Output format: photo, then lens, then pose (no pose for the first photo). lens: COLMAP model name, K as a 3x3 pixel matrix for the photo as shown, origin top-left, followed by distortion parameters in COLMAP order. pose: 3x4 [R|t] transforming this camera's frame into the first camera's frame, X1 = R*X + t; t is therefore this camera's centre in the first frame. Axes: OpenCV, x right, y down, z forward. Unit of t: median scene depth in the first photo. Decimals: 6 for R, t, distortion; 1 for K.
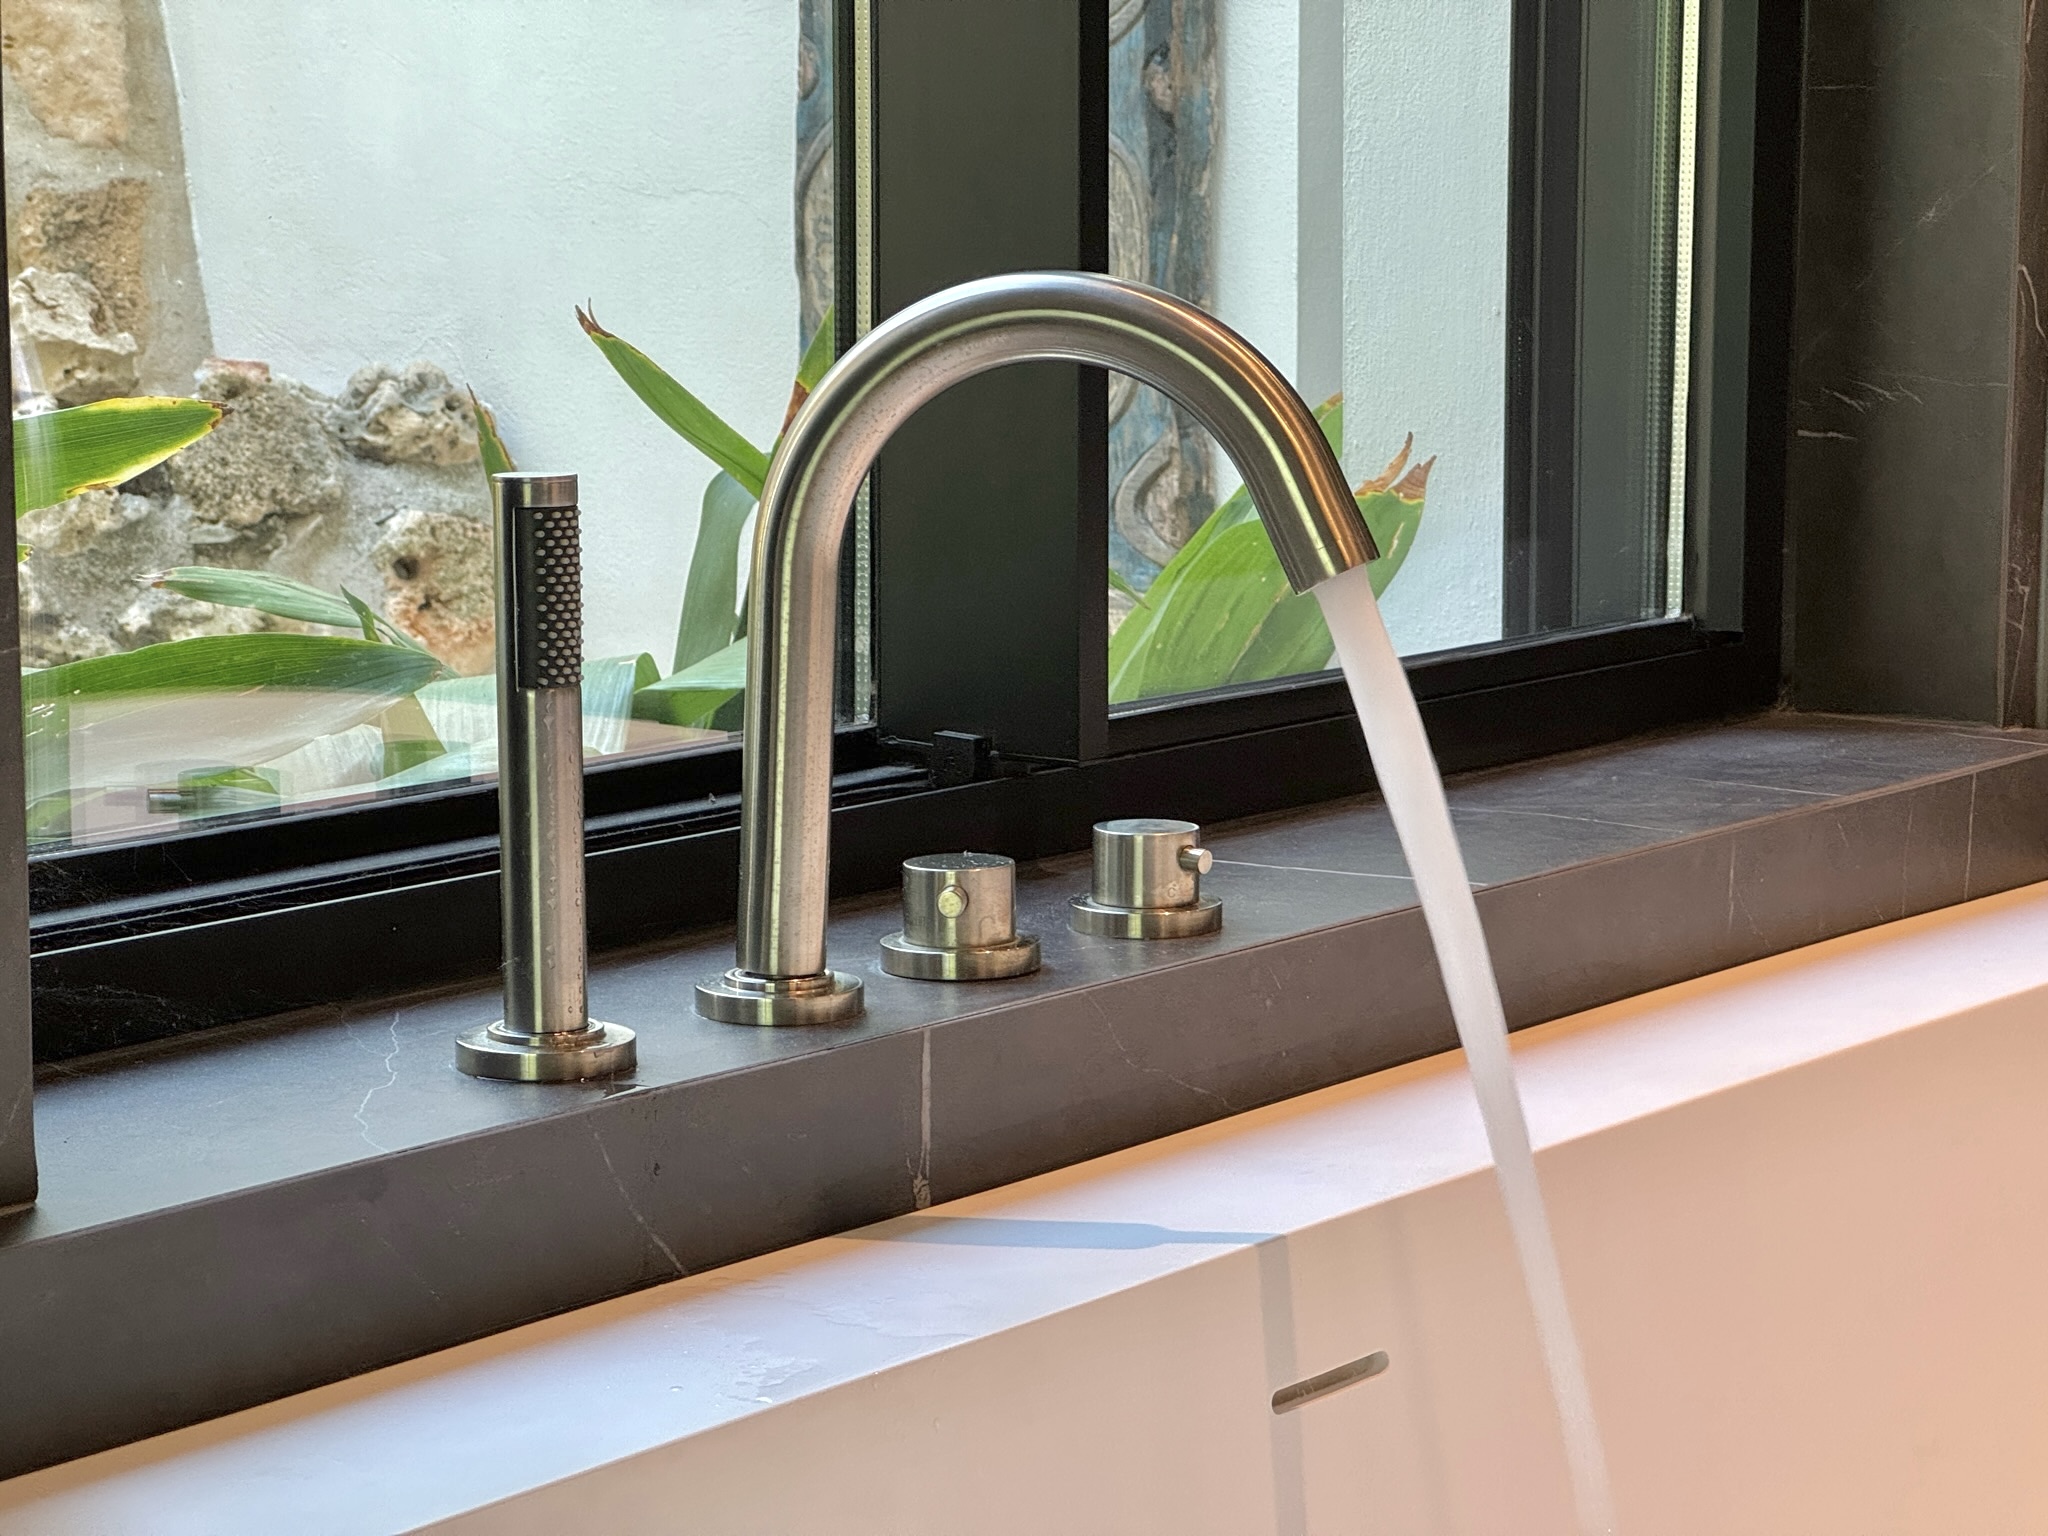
lens RADIAL K [[4745.4, 0, 1024.0], [0, 4745.4, 768.0], [0, 0, 1]] dist [-0.045699, 0.092268]
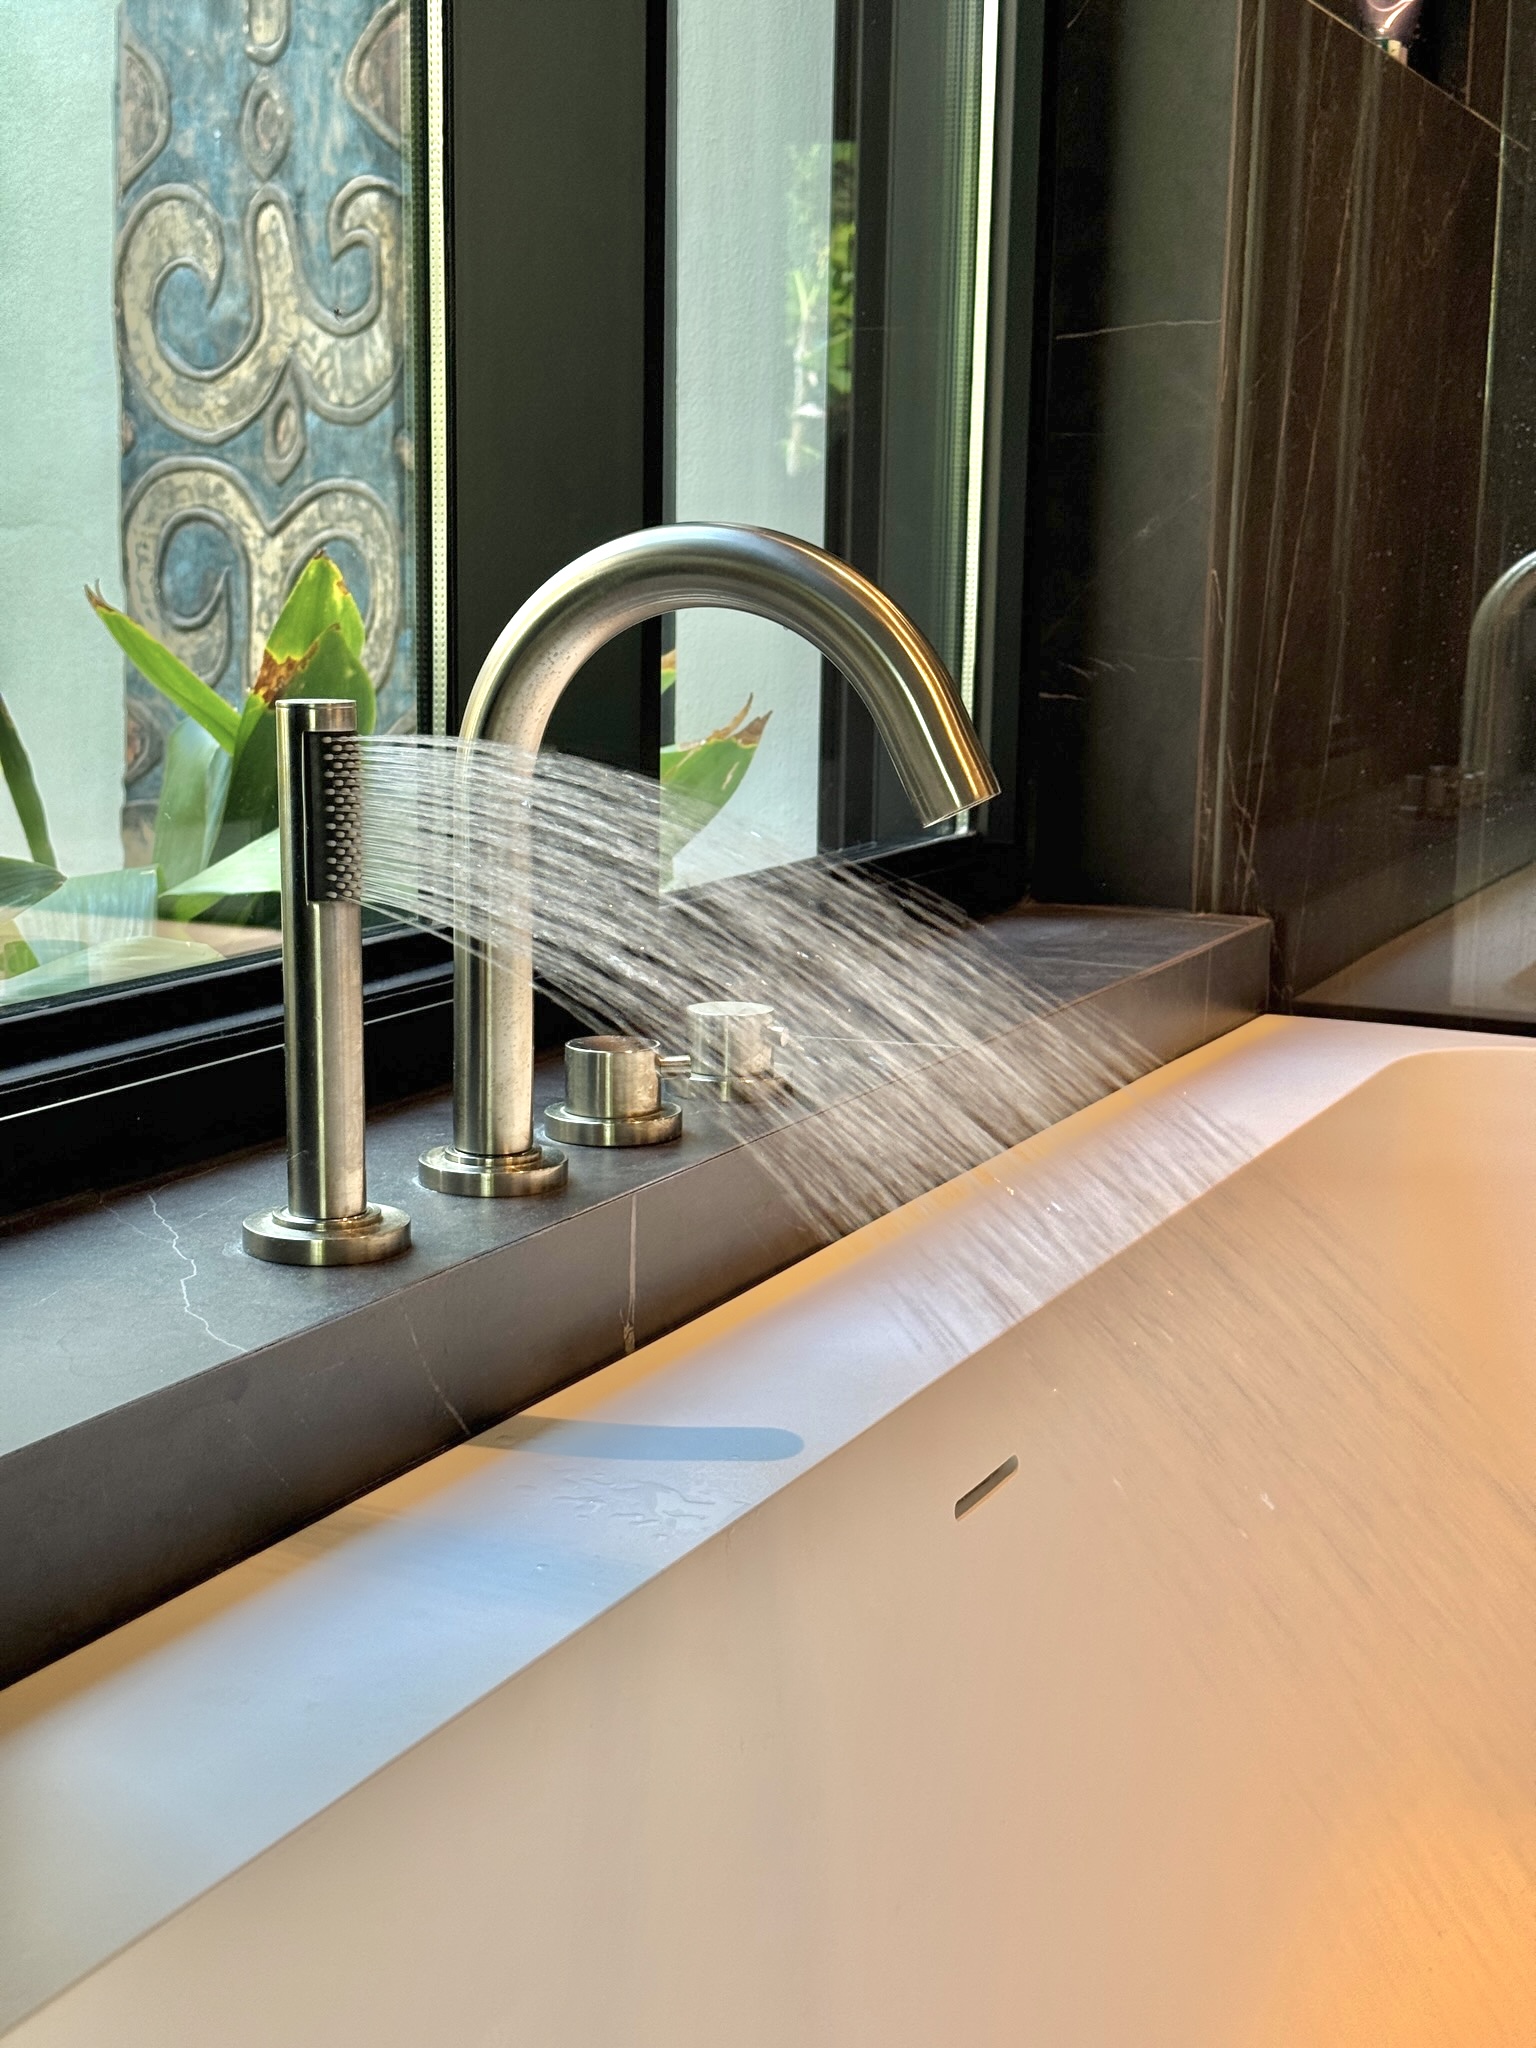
lens RADIAL K [[2917.1, 0, 837.4], [0, 2917.1, 1027.2], [0, 0, 1]] dist [-0.008361, 0.690847]
pose [[0.968606, -0.020744, 0.247735, -0.131023], [0.012463, 0.999311, 0.034947, -0.008303], [-0.248290, -0.030763, 0.968197, 0.279178]]
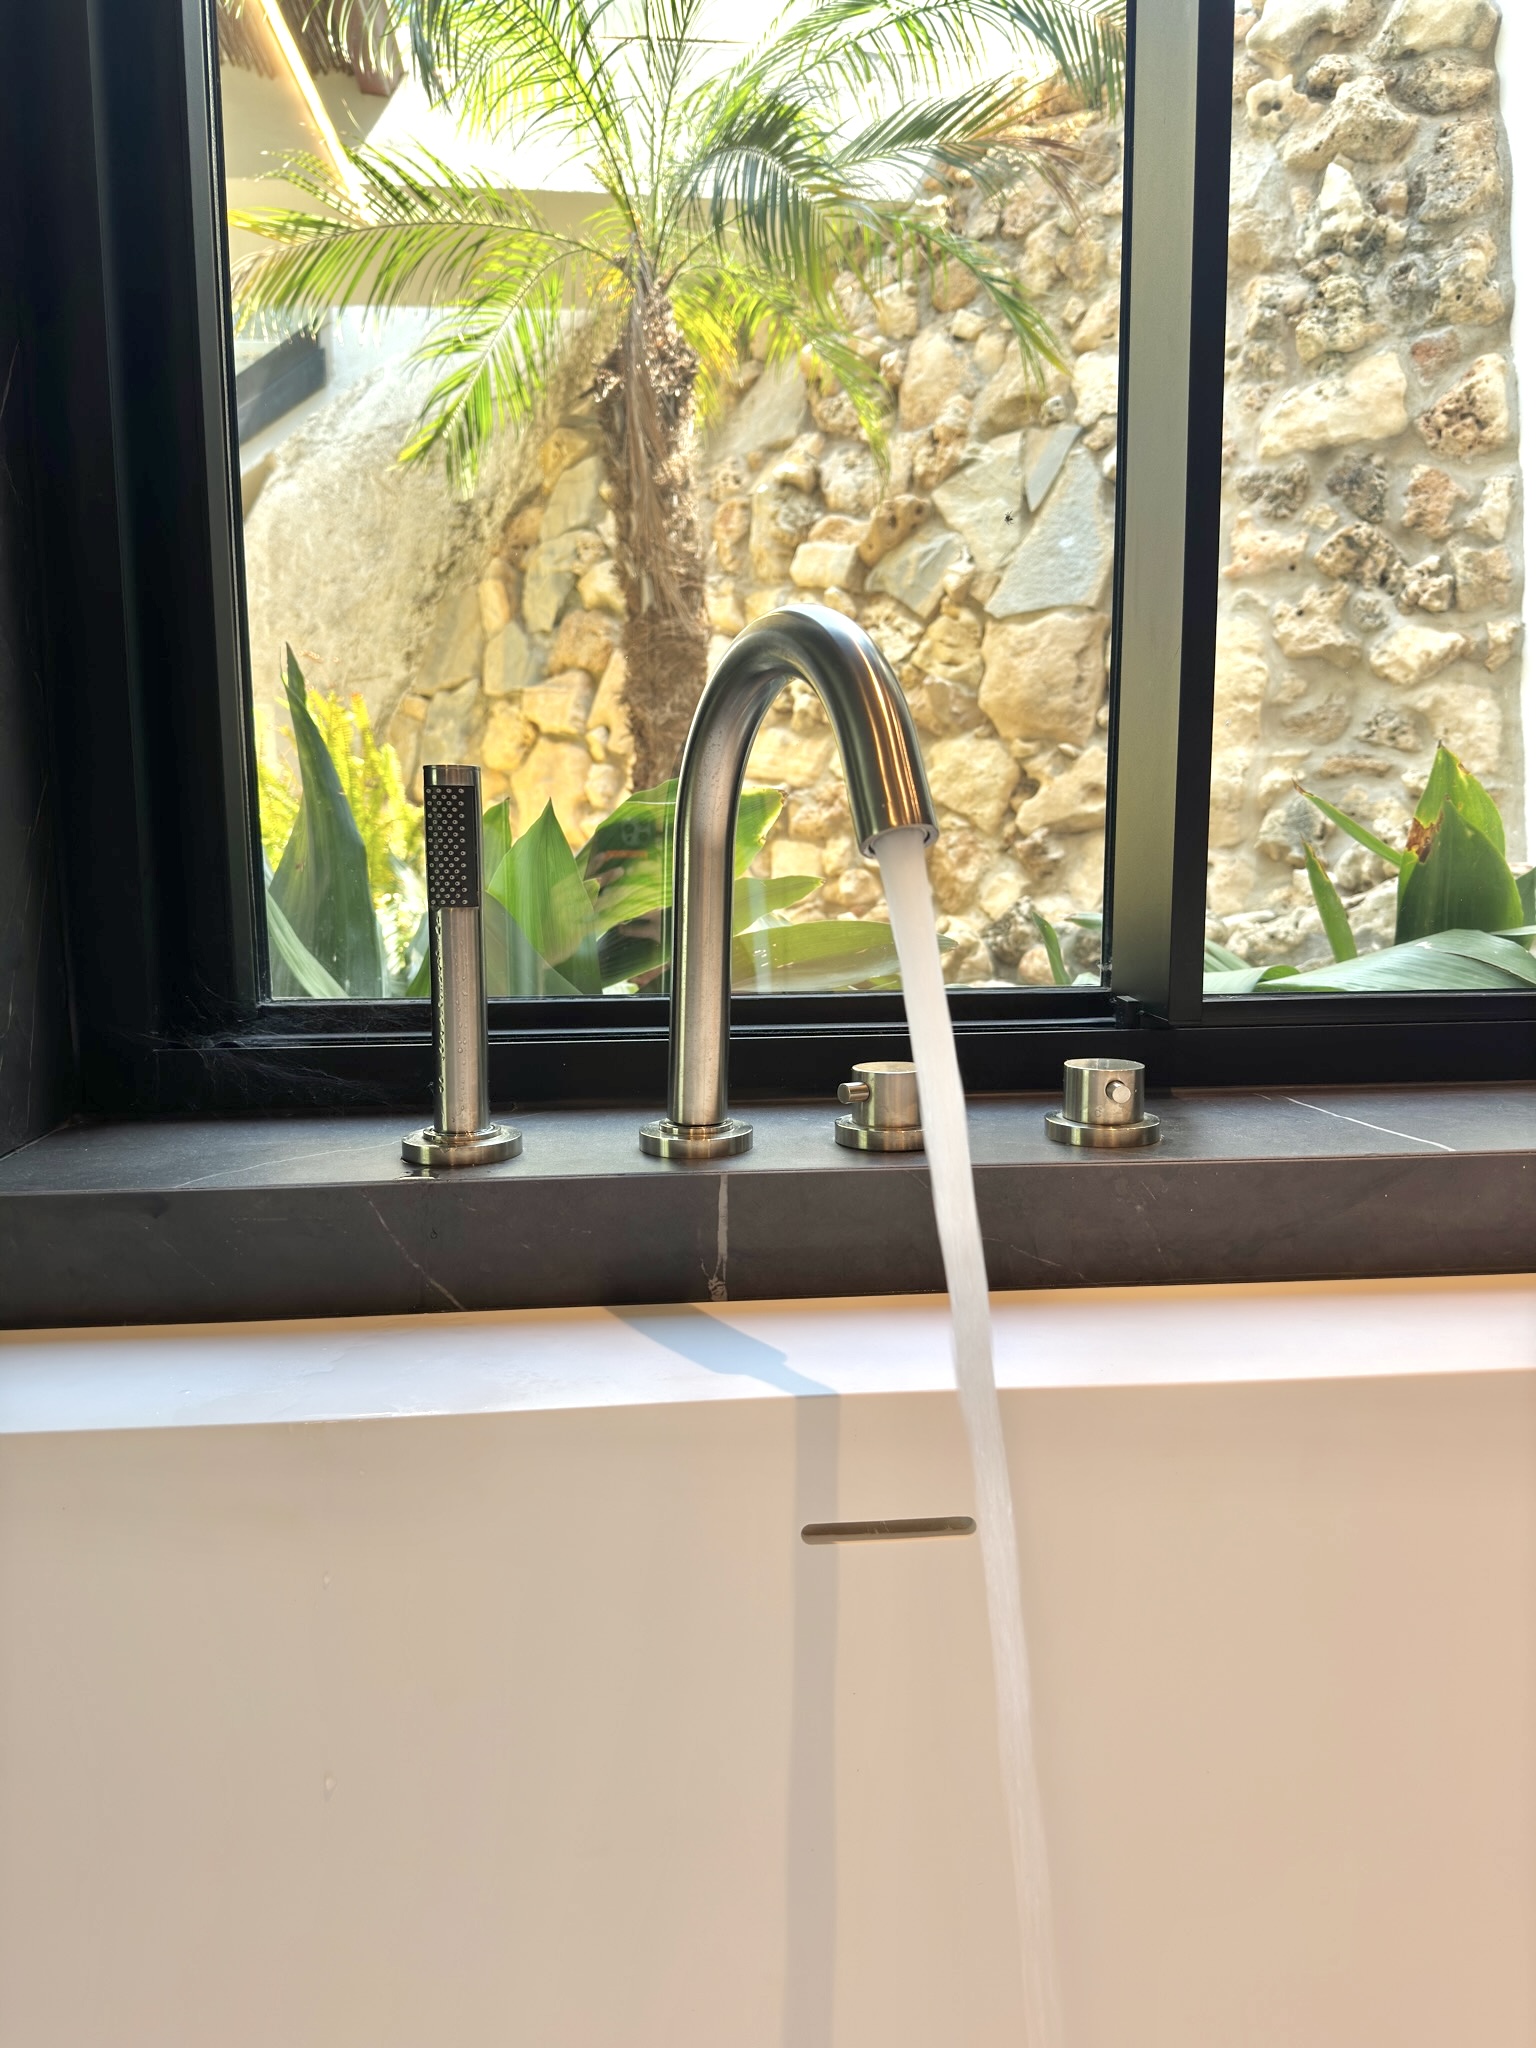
lens RADIAL K [[1443.0, 0, 768.0], [0, 1443.0, 1024.0], [0, 0, 1]] dist [0.033092, -0.007280]
pose [[0.675398, 0.091685, -0.731731, 0.263843], [-0.094225, 0.994838, 0.037680, -0.005537], [0.731409, 0.043499, 0.680551, 0.647680]]
